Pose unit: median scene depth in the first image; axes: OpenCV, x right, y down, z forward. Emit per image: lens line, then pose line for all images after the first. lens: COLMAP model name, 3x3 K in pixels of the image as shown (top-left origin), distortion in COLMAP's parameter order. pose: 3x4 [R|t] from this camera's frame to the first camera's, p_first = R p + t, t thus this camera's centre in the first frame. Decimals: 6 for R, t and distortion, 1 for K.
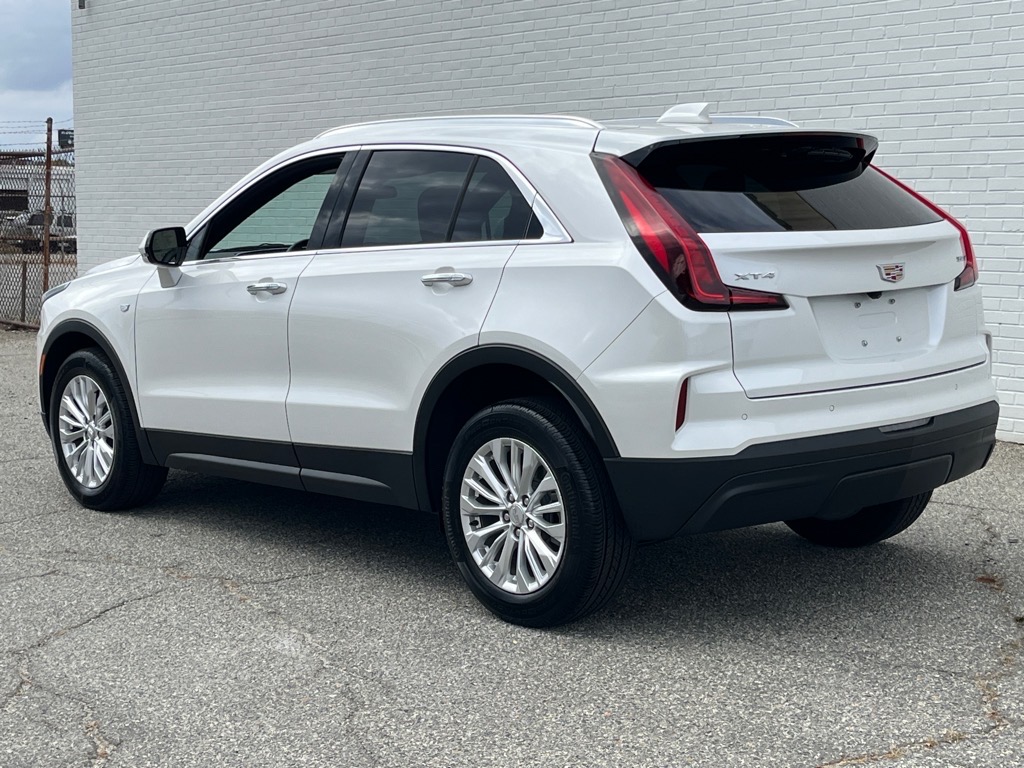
lens RADIAL K [[1654.0, 0, 511.8], [0, 1654.0, 386.0], [0, 0, 1]] dist [0.064358, 0.000000]
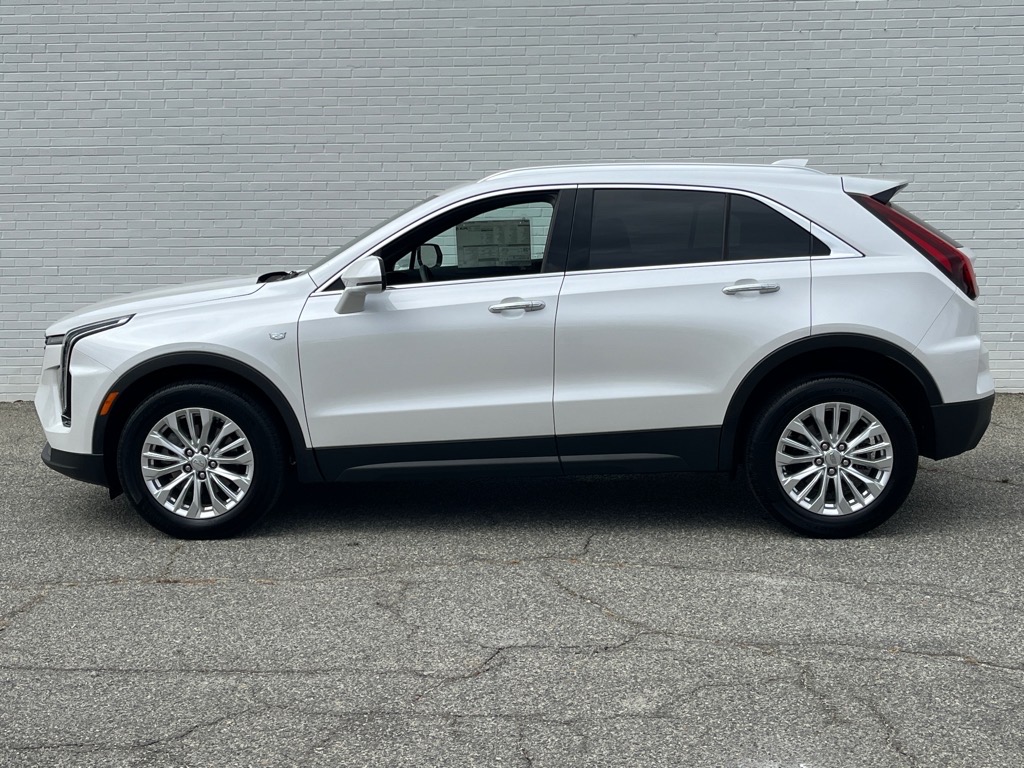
lens RADIAL K [[1305.5, 0, 511.7], [0, 1305.5, 379.8], [0, 0, 1]] dist [0.098548, 0.000000]
pose [[0.707024, -0.084603, 0.702111, -0.882959], [0.087498, 0.995655, 0.031864, -0.041382], [-0.701756, 0.038904, 0.711354, 0.392717]]
